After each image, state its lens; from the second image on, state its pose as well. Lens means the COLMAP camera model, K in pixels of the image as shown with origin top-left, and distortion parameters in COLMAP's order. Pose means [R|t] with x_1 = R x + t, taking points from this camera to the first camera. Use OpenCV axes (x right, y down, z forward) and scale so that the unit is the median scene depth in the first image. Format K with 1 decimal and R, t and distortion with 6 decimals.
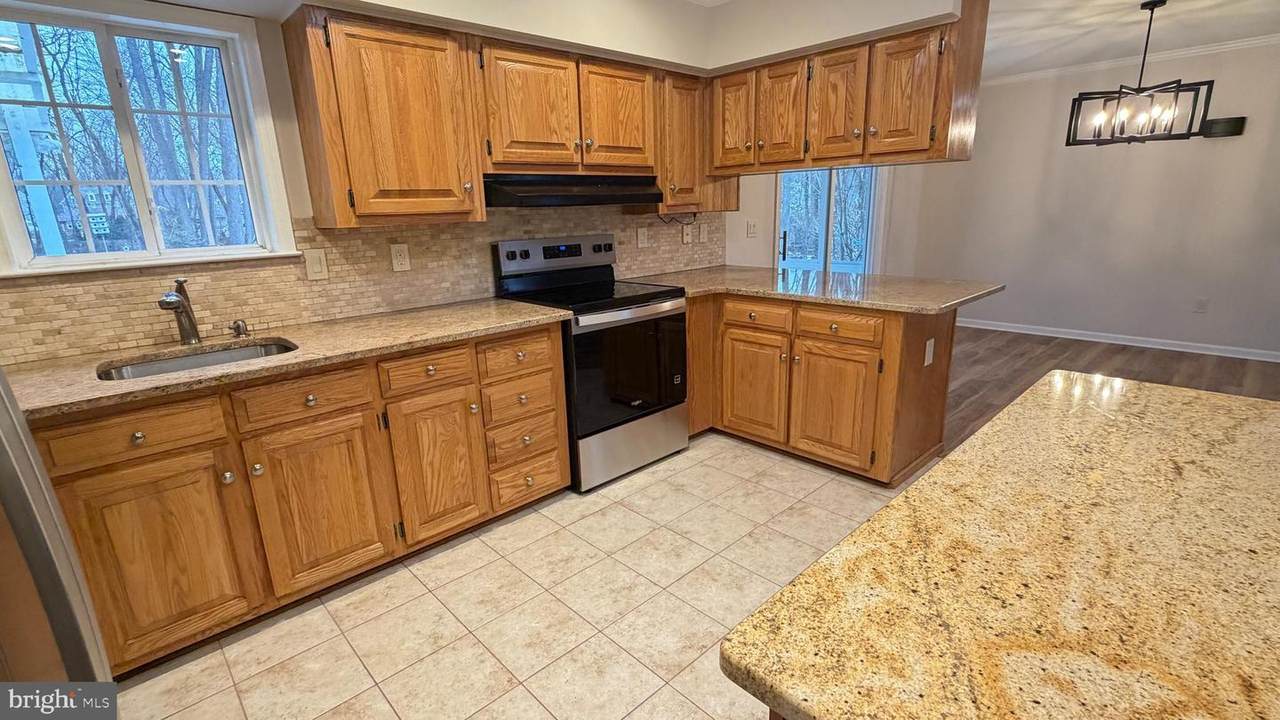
lens RADIAL K [[584.3, 0, 636.2], [0, 584.3, 359.7], [0, 0, 1]] dist [-0.000438, -0.000515]
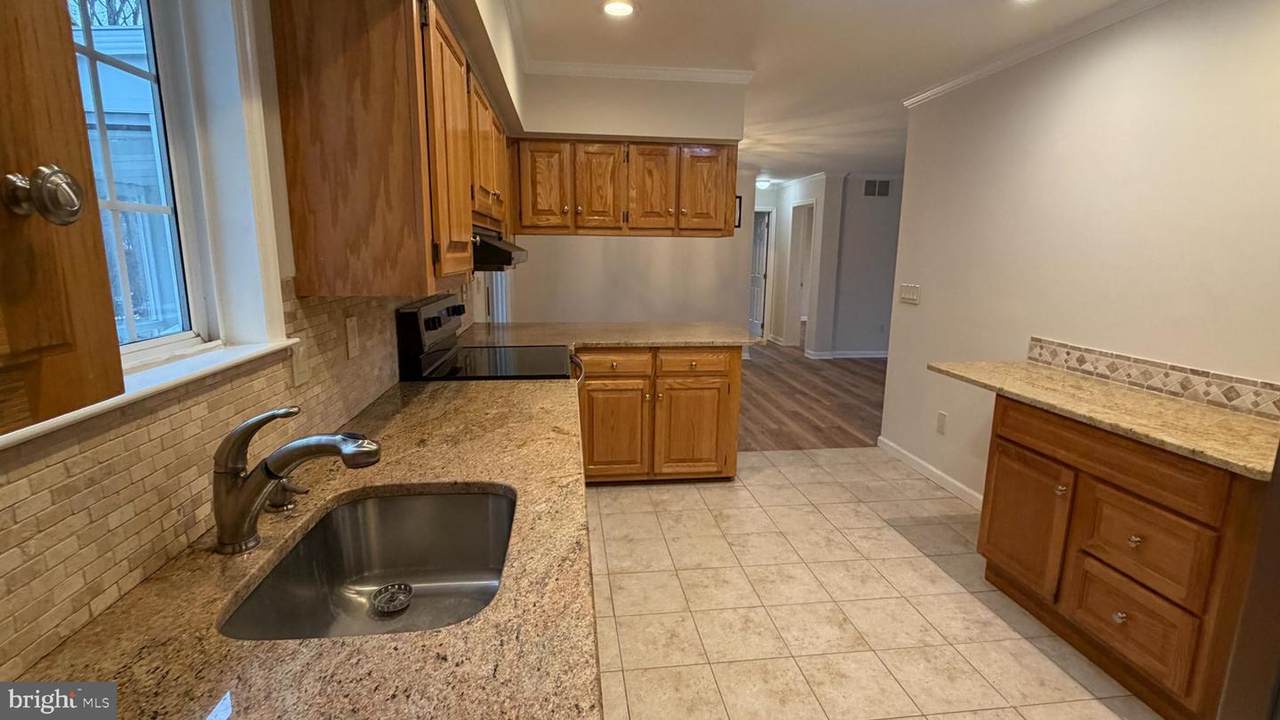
lens RADIAL K [[584.3, 0, 635.6], [0, 584.3, 360.6], [0, 0, 1]] dist [-0.000438, -0.000515]
pose [[0.594742, -0.113173, 0.795910, -0.713356], [0.179112, 0.983810, 0.006049, -0.092331], [-0.783709, 0.138960, 0.605384, 0.342254]]
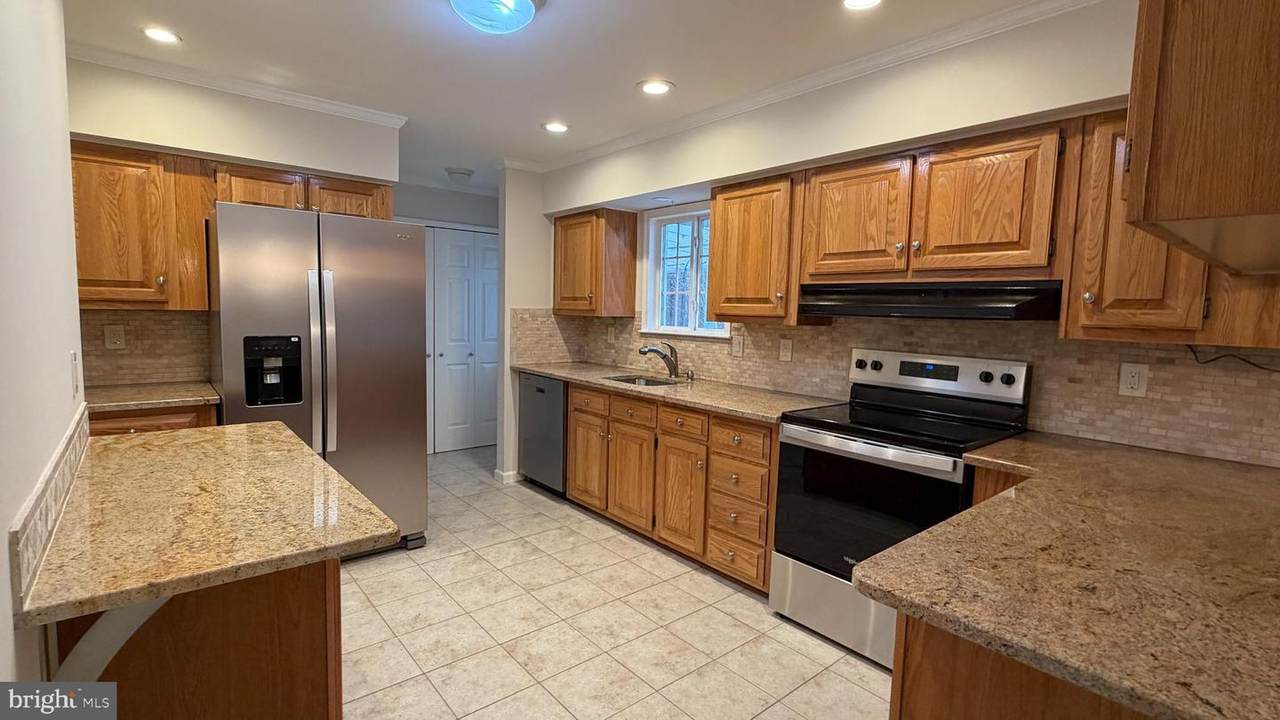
lens RADIAL K [[584.3, 0, 642.7], [0, 584.3, 359.4], [0, 0, 1]] dist [-0.000438, -0.000515]
pose [[-0.051623, 0.114958, -0.992028, 0.813561], [-0.279720, 0.951927, 0.124867, -0.217762], [0.958693, 0.283936, -0.016985, 0.708118]]
